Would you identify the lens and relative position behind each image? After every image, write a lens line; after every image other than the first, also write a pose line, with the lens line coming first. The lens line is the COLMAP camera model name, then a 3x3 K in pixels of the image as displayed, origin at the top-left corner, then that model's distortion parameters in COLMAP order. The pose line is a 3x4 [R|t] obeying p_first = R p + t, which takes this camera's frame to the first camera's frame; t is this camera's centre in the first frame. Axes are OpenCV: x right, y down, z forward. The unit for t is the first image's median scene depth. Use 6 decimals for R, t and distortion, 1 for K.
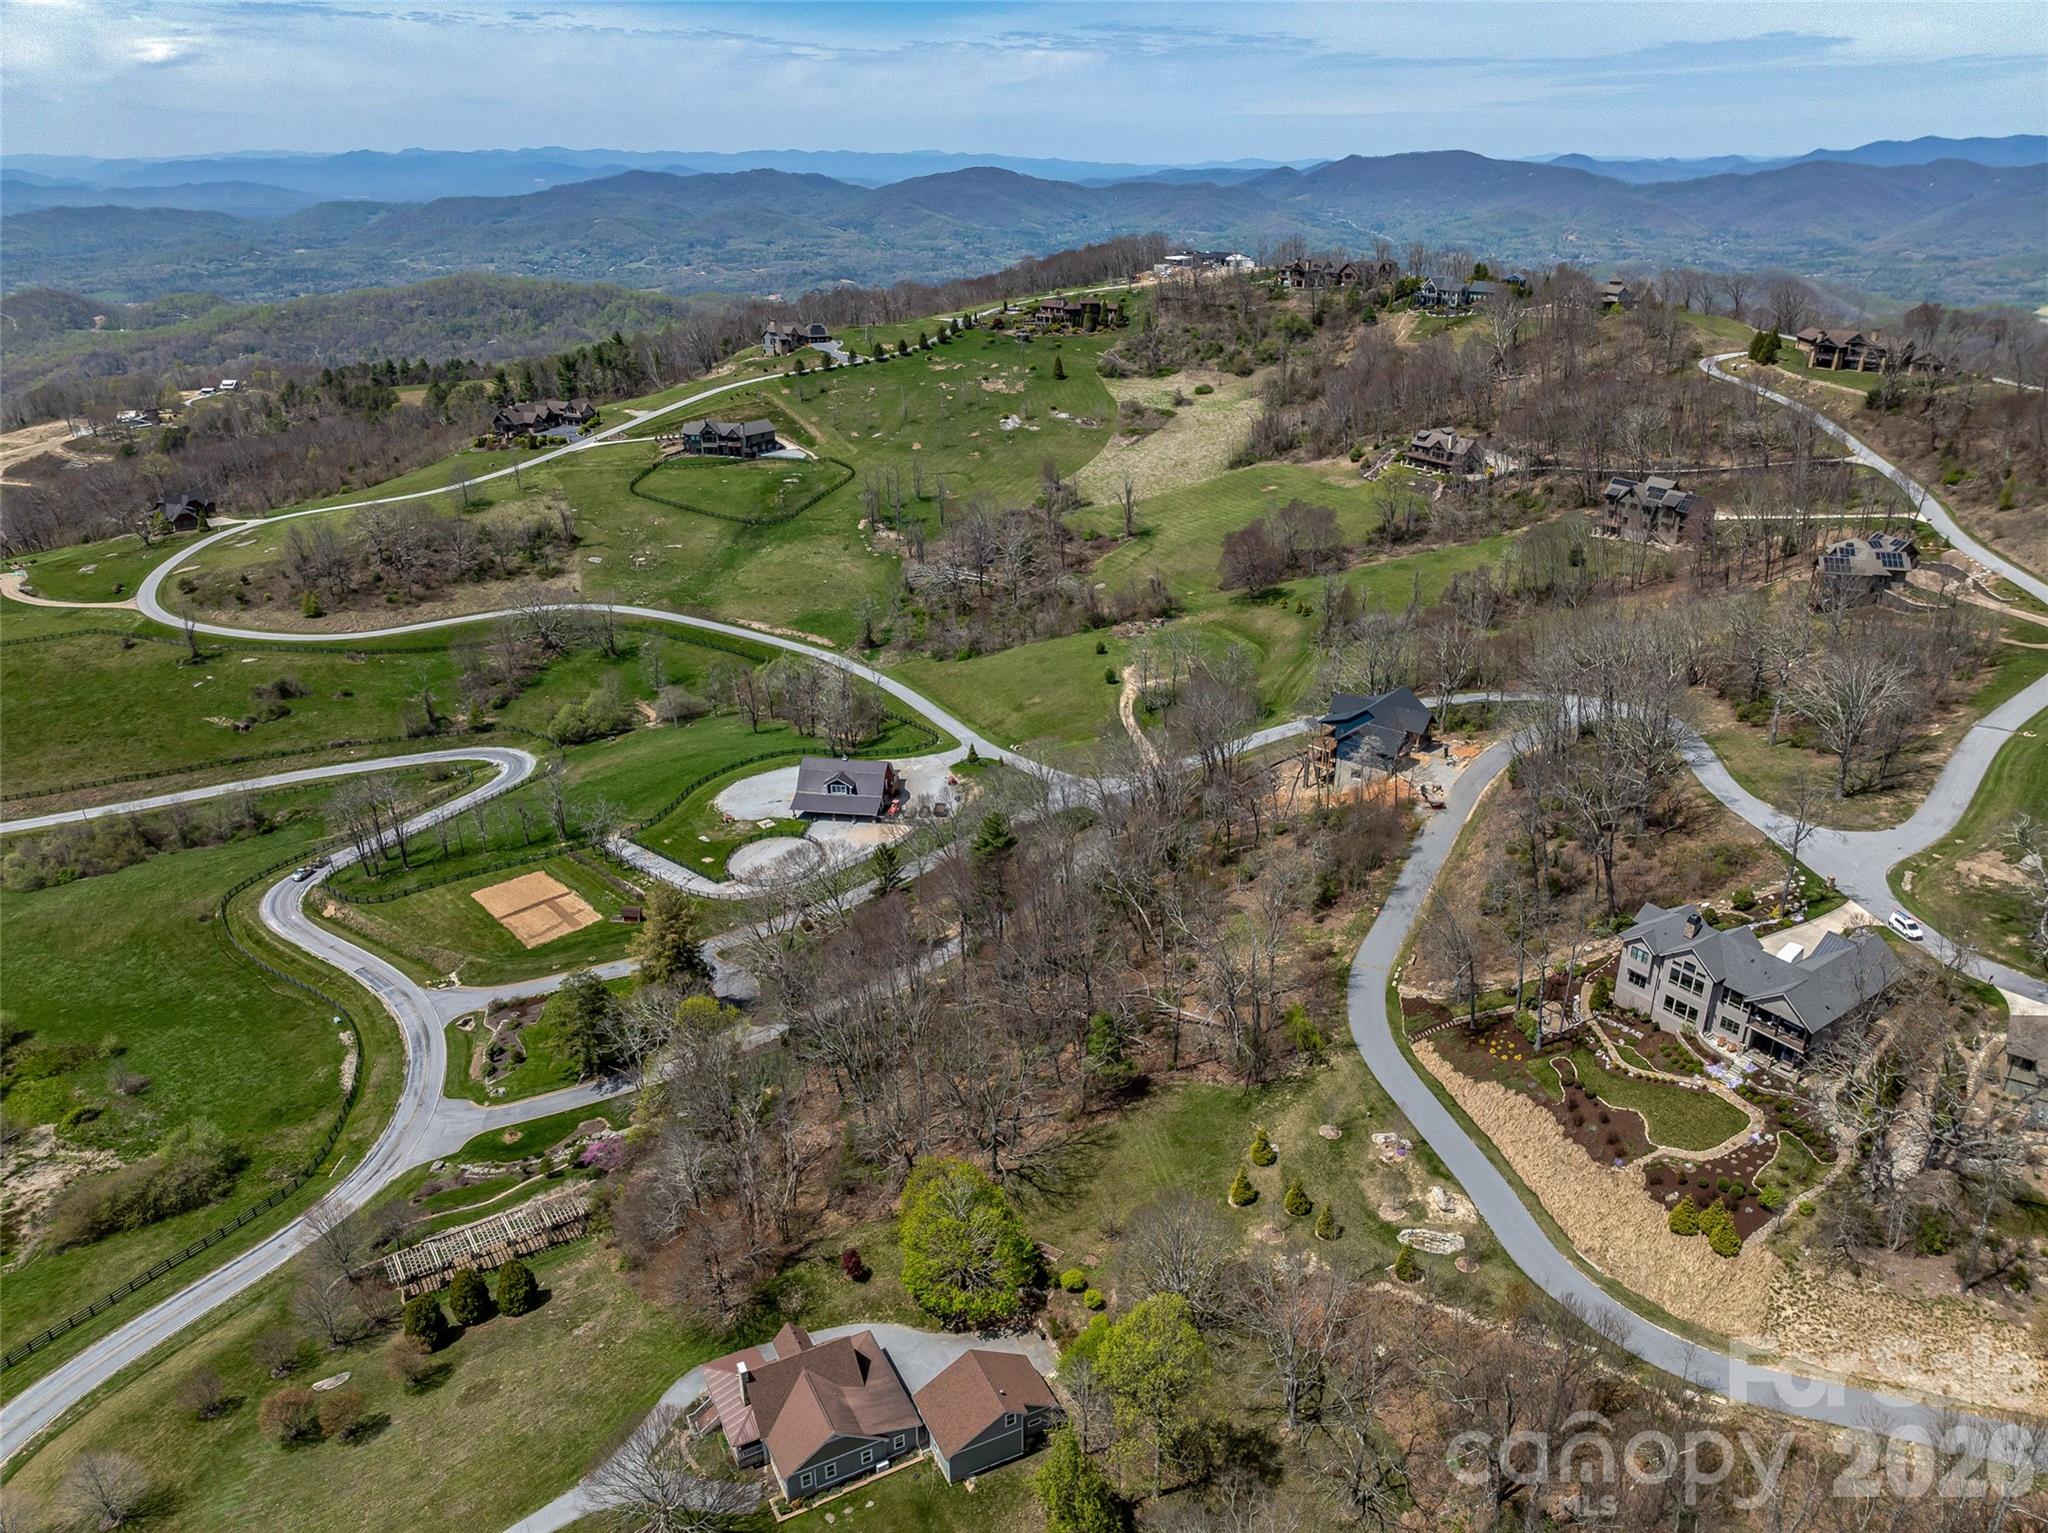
lens RADIAL K [[1435.9, 0, 1018.1], [0, 1435.9, 776.9], [0, 0, 1]] dist [-0.054498, 0.022518]
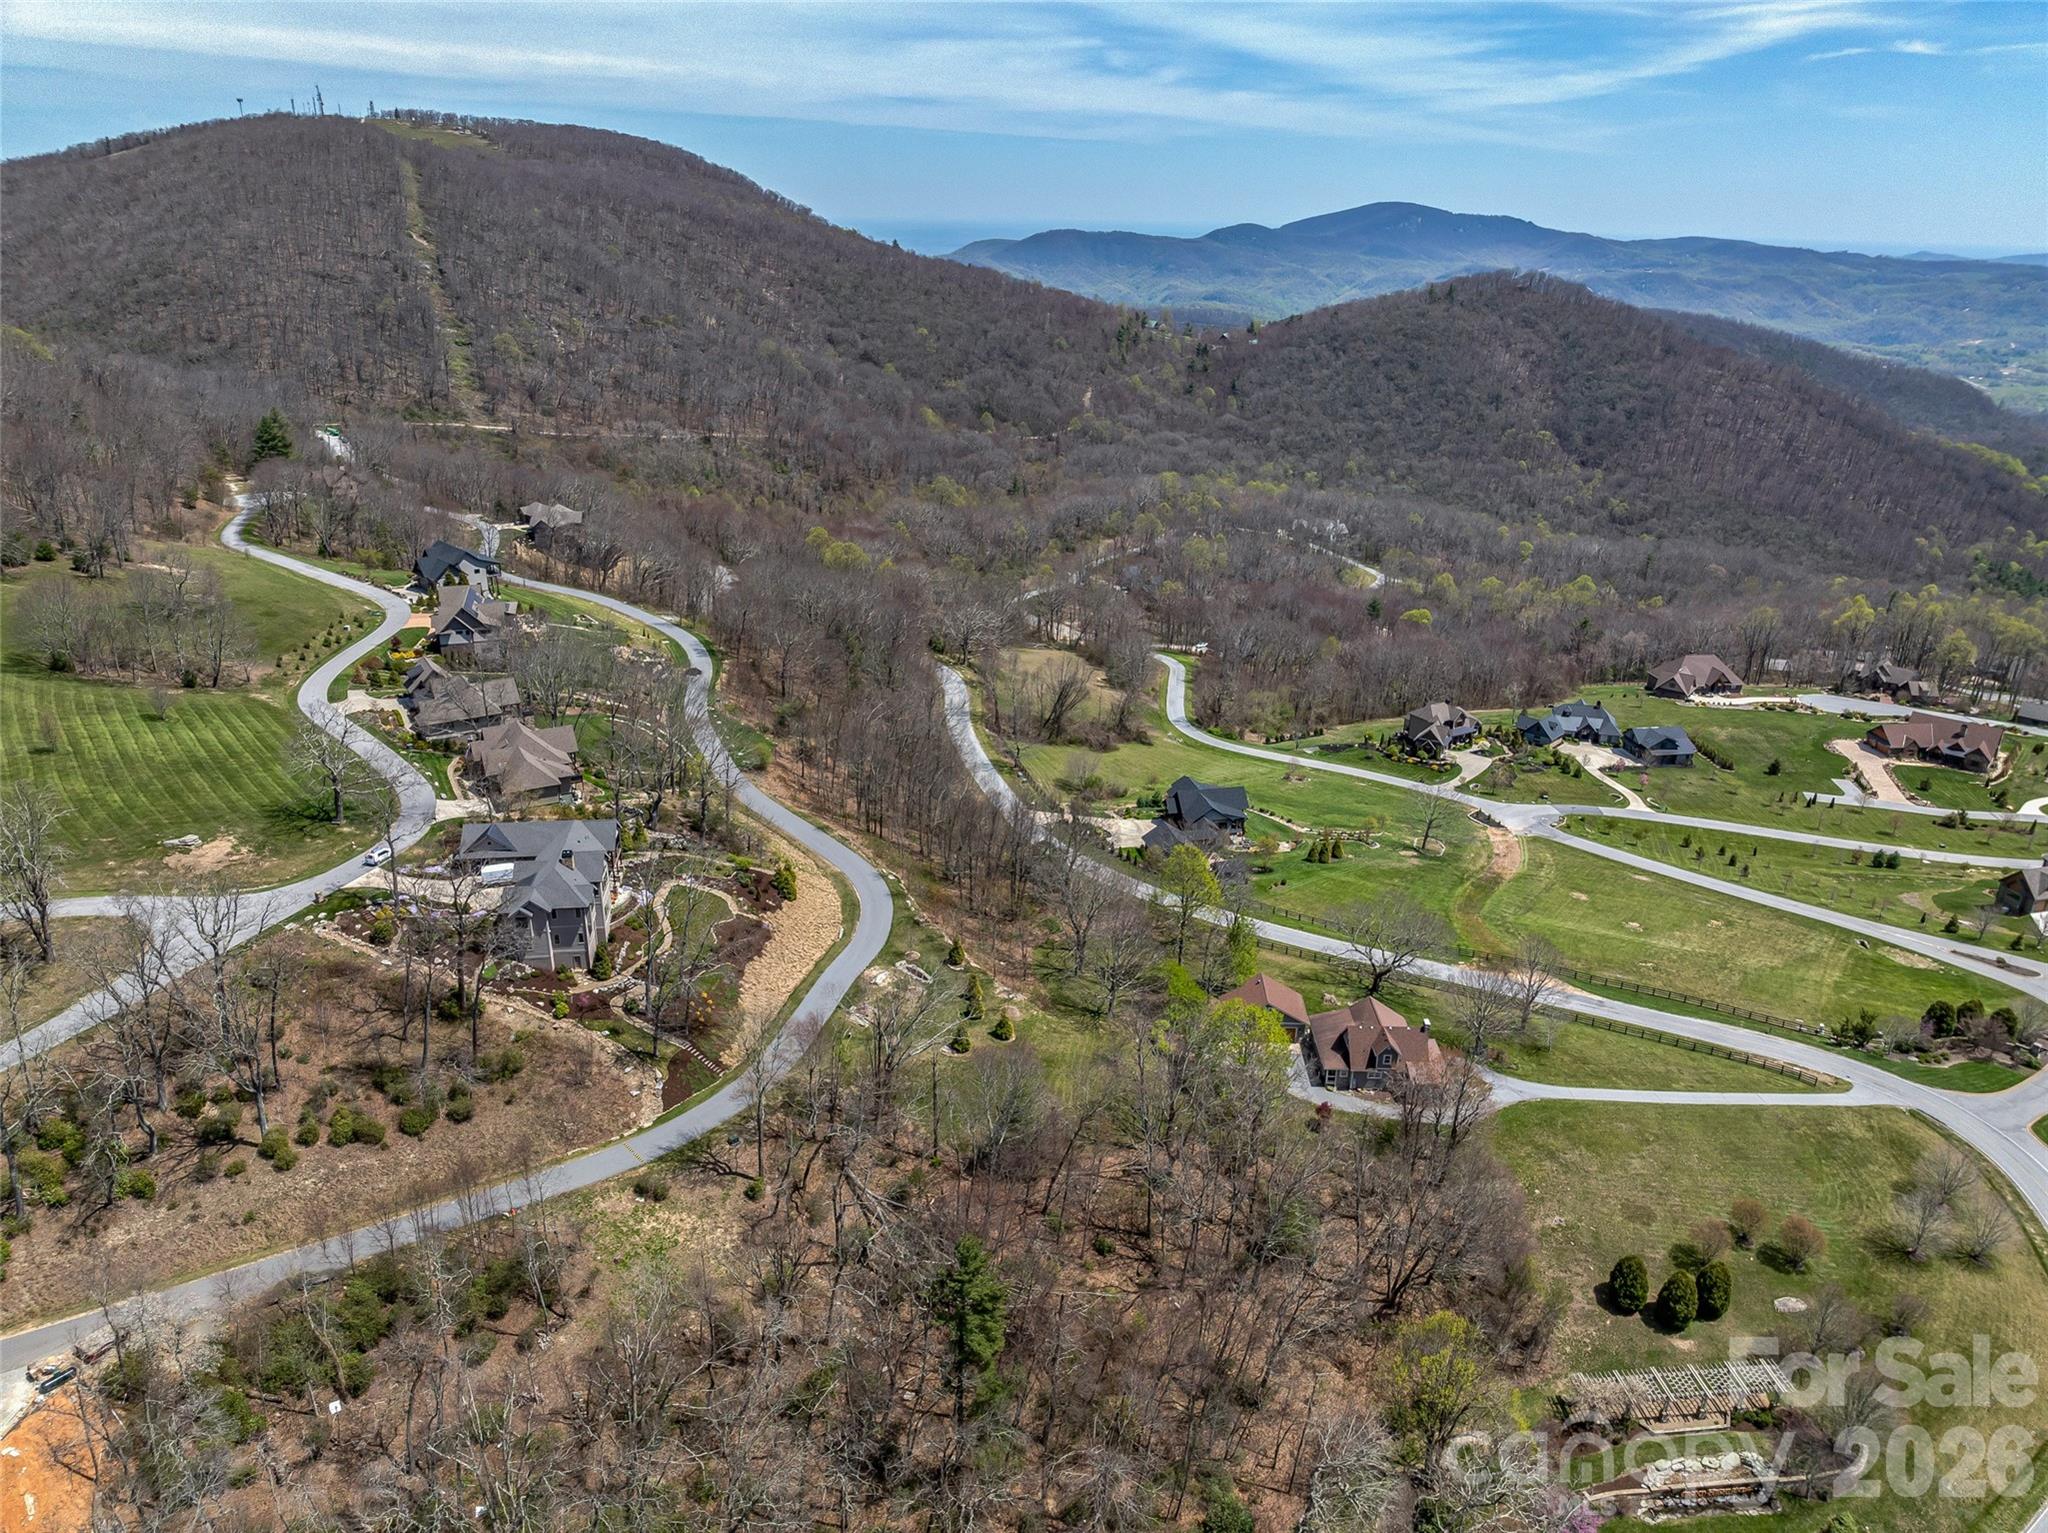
lens RADIAL K [[1435.9, 0, 1034.7], [0, 1435.9, 766.6], [0, 0, 1]] dist [-0.054498, 0.022518]
pose [[-0.886894, -0.179776, 0.425558, -0.133606], [0.175610, 0.720829, 0.670497, -0.265606], [-0.427294, 0.669392, -0.607729, 0.610161]]
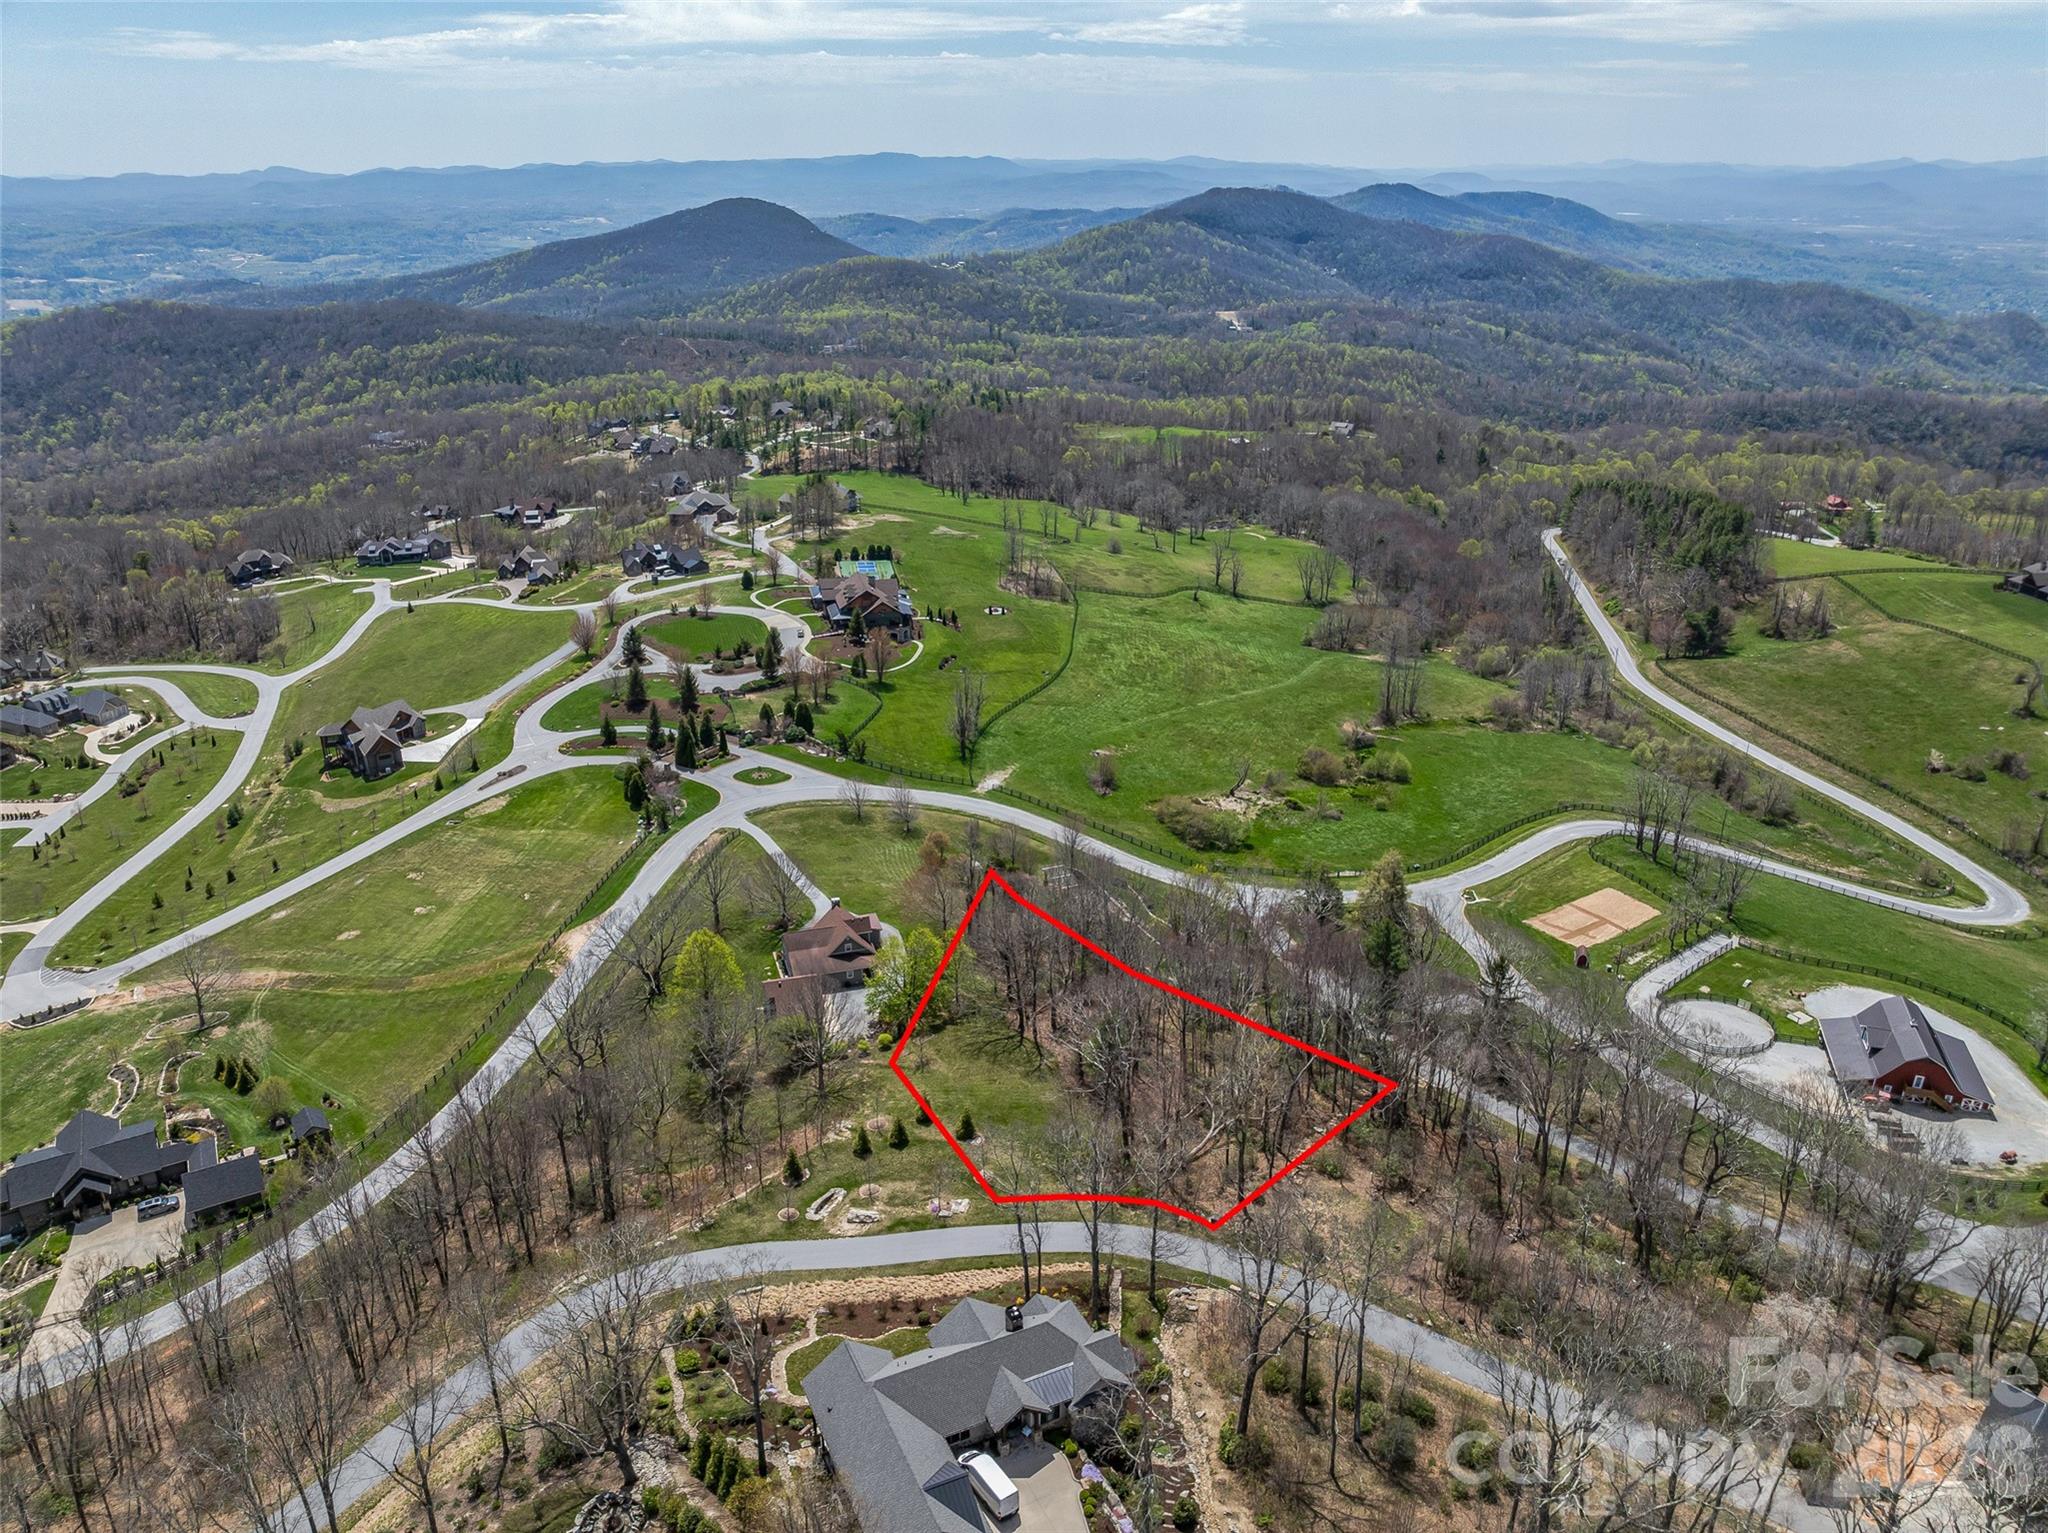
lens RADIAL K [[1435.9, 0, 1026.3], [0, 1435.9, 764.7], [0, 0, 1]] dist [-0.054498, 0.022518]
pose [[-0.160749, 0.390338, -0.906530, 0.423997], [-0.404913, 0.811544, 0.421239, -0.181752], [0.900114, 0.434779, 0.027598, 0.353896]]
